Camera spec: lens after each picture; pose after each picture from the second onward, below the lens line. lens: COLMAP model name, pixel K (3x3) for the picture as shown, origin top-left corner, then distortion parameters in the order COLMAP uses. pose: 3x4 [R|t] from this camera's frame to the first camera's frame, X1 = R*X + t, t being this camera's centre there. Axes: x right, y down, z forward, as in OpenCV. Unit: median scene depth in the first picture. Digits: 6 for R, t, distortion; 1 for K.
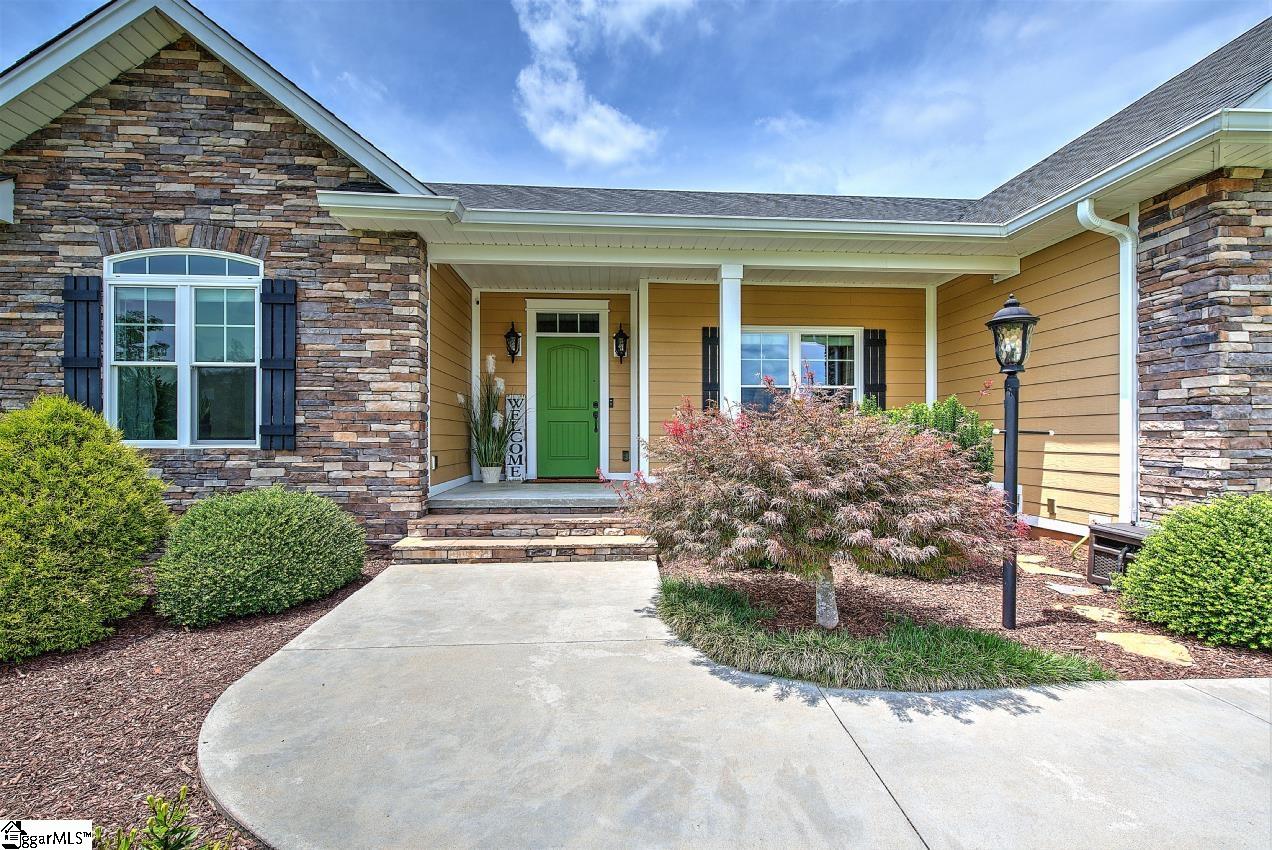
lens RADIAL K [[581.2, 0, 635.2], [0, 581.2, 428.5], [0, 0, 1]] dist [0.000205, -0.000560]
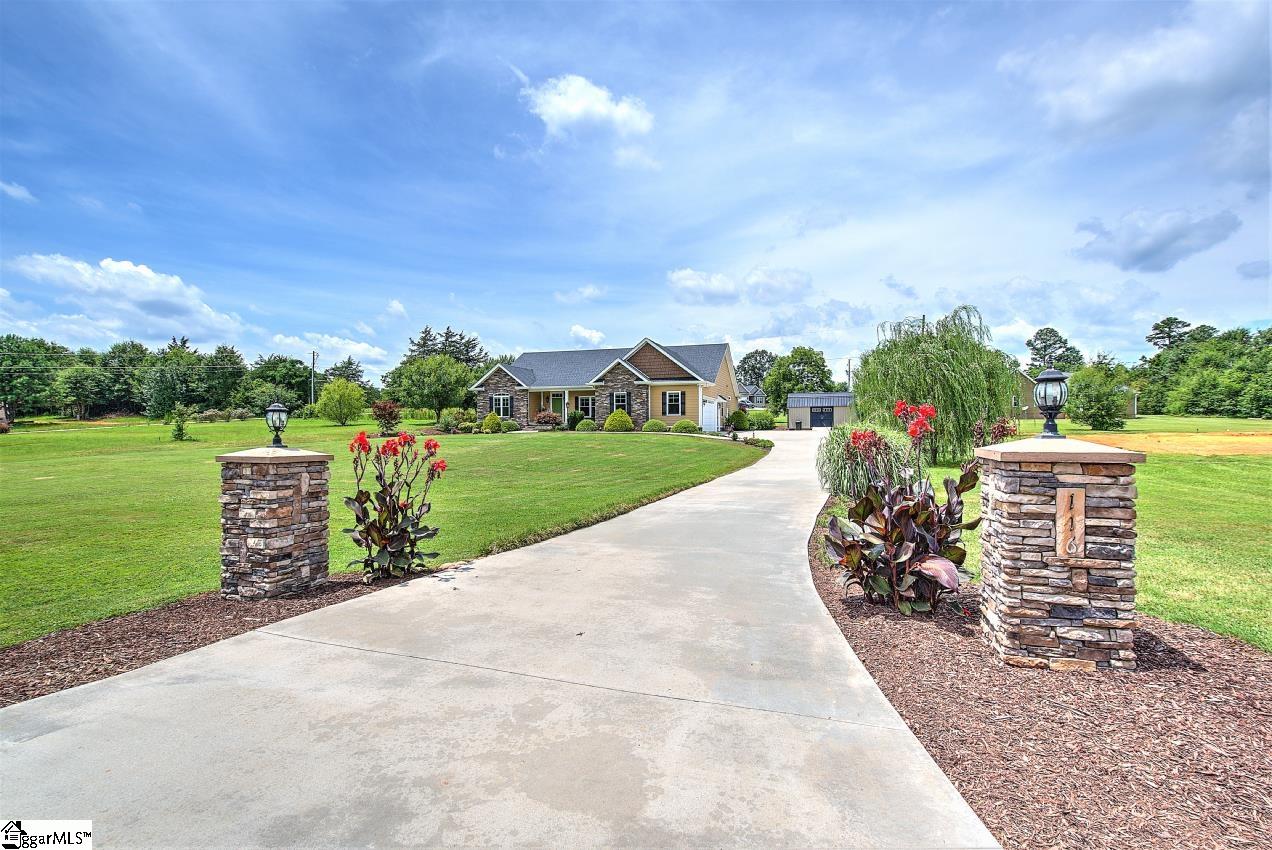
lens RADIAL K [[581.2, 0, 637.5], [0, 581.2, 419.8], [0, 0, 1]] dist [0.000205, -0.000560]
pose [[0.919642, 0.005227, -0.392723, 4.114047], [0.003562, 0.999759, 0.021646, -0.096312], [0.392741, -0.021305, 0.919402, -5.658800]]
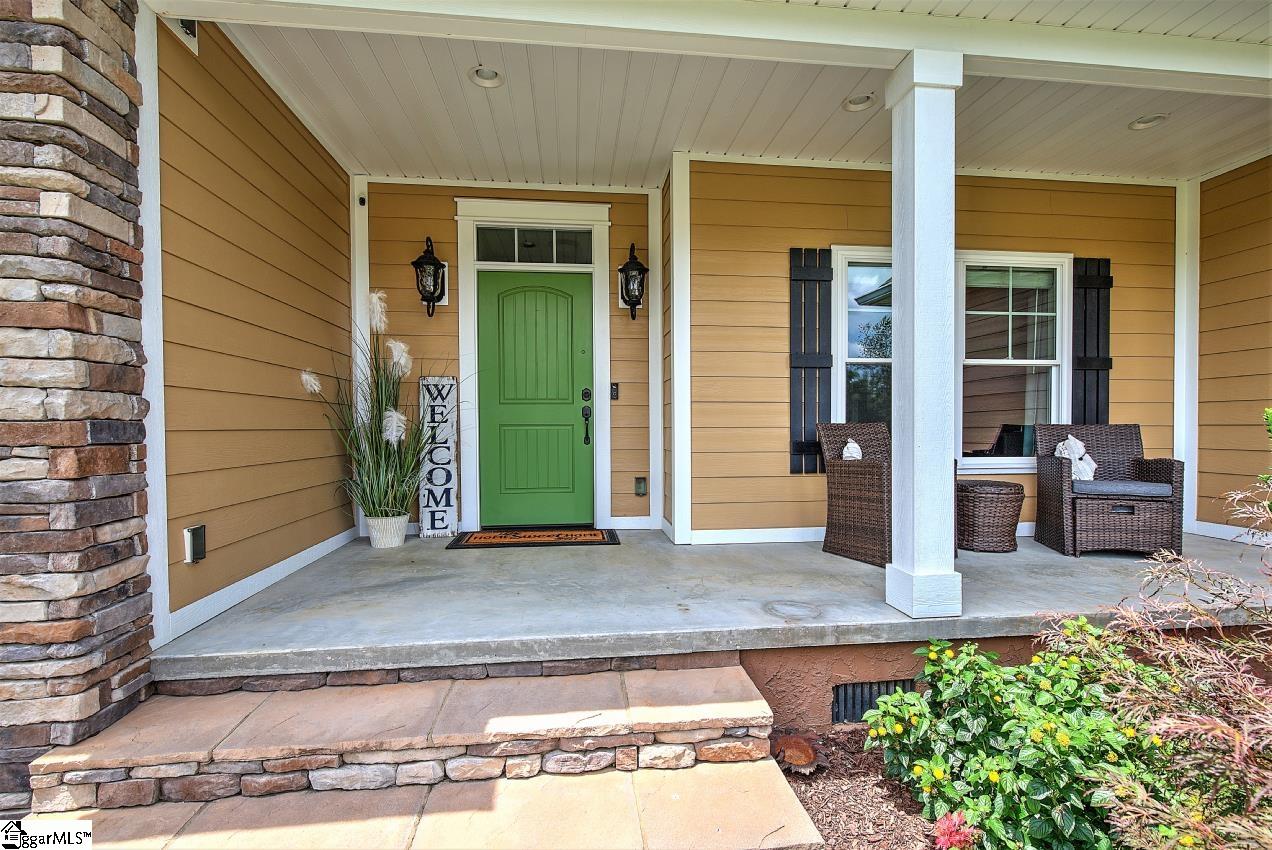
lens RADIAL K [[581.2, 0, 636.6], [0, 581.2, 429.9], [0, 0, 1]] dist [0.000205, -0.000560]
pose [[0.998652, -0.004653, 0.051688, -0.072644], [0.003465, 0.999728, 0.023045, -0.029578], [-0.051781, -0.022835, 0.998397, 0.656945]]
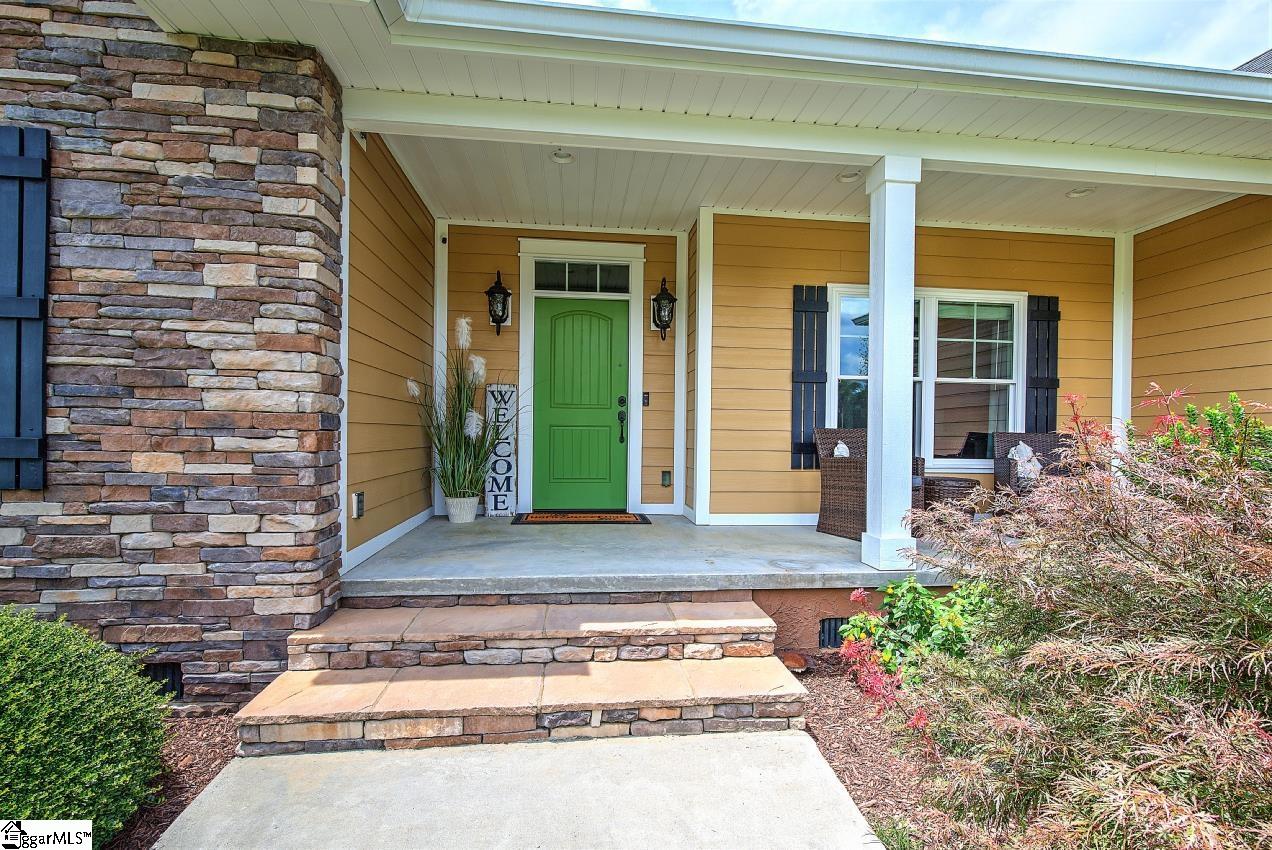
lens RADIAL K [[581.2, 0, 636.0], [0, 581.2, 429.7], [0, 0, 1]] dist [0.000205, -0.000560]
pose [[0.998792, 0.013842, 0.047154, -0.123564], [-0.014367, 0.999838, 0.010812, -0.023581], [-0.046997, -0.011476, 0.998829, 0.493998]]
